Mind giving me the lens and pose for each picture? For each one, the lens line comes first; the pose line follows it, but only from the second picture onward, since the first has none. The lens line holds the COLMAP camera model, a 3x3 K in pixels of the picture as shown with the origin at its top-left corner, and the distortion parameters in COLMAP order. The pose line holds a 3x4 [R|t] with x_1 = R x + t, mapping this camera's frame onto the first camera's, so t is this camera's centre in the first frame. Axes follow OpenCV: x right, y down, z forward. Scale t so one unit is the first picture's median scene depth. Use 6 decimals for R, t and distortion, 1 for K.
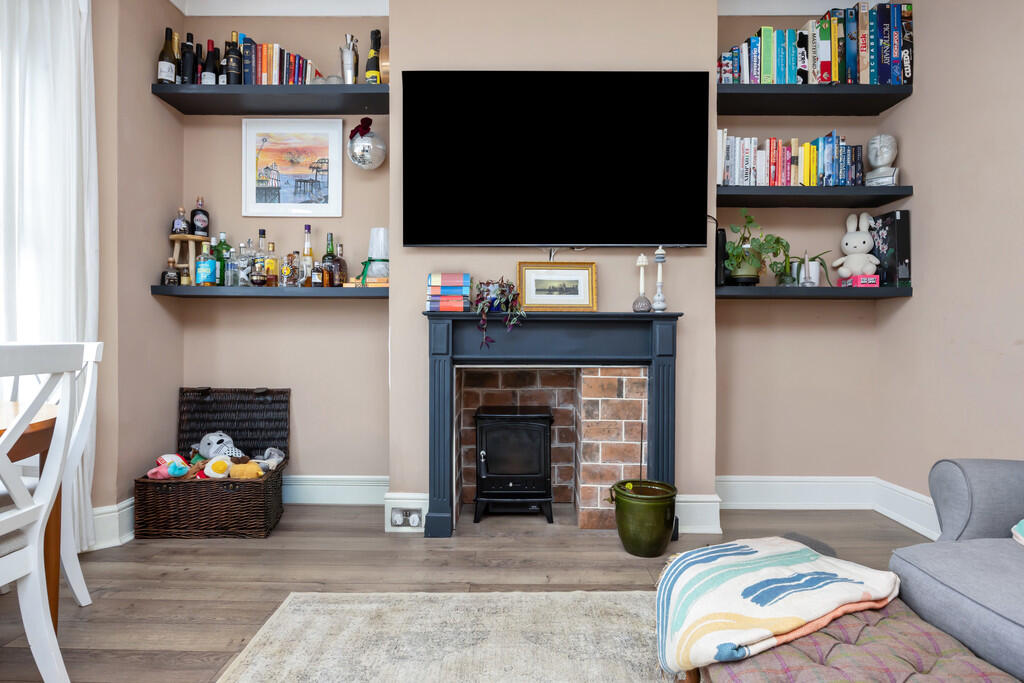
lens RADIAL K [[551.8, 0, 511.0], [0, 551.8, 339.9], [0, 0, 1]] dist [-0.011138, -0.001178]
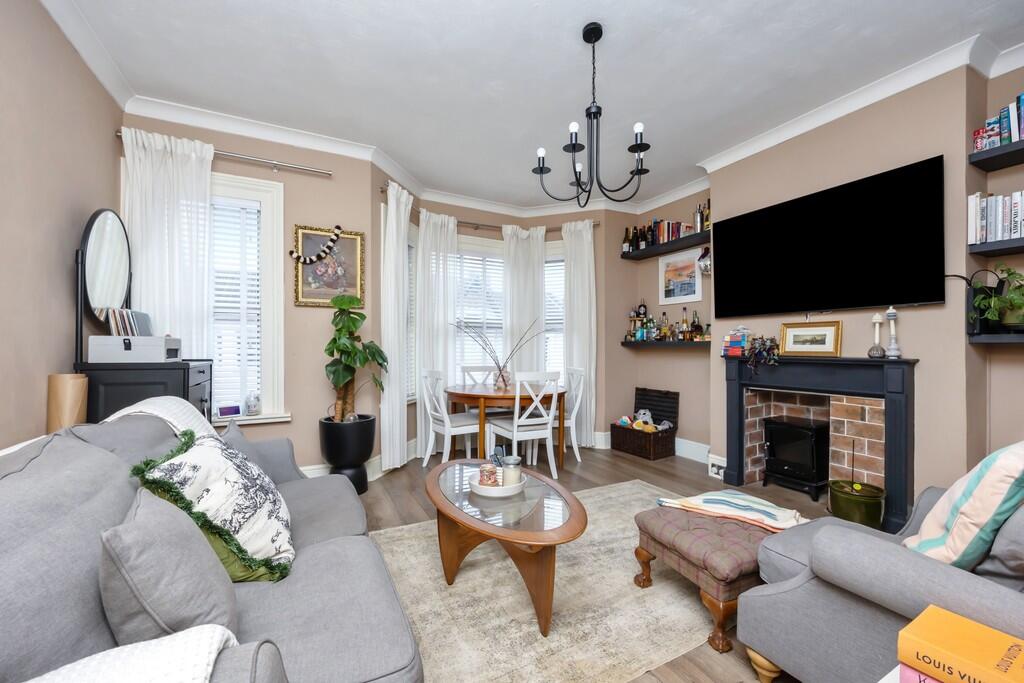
lens RADIAL K [[411.6, 0, 513.2], [0, 411.6, 346.7], [0, 0, 1]] dist [0.001689, 0.000091]
pose [[0.467665, -0.006686, -0.883881, 0.678210], [-0.004517, 0.999940, -0.009954, -0.060971], [0.883894, 0.008648, 0.467607, -0.214002]]
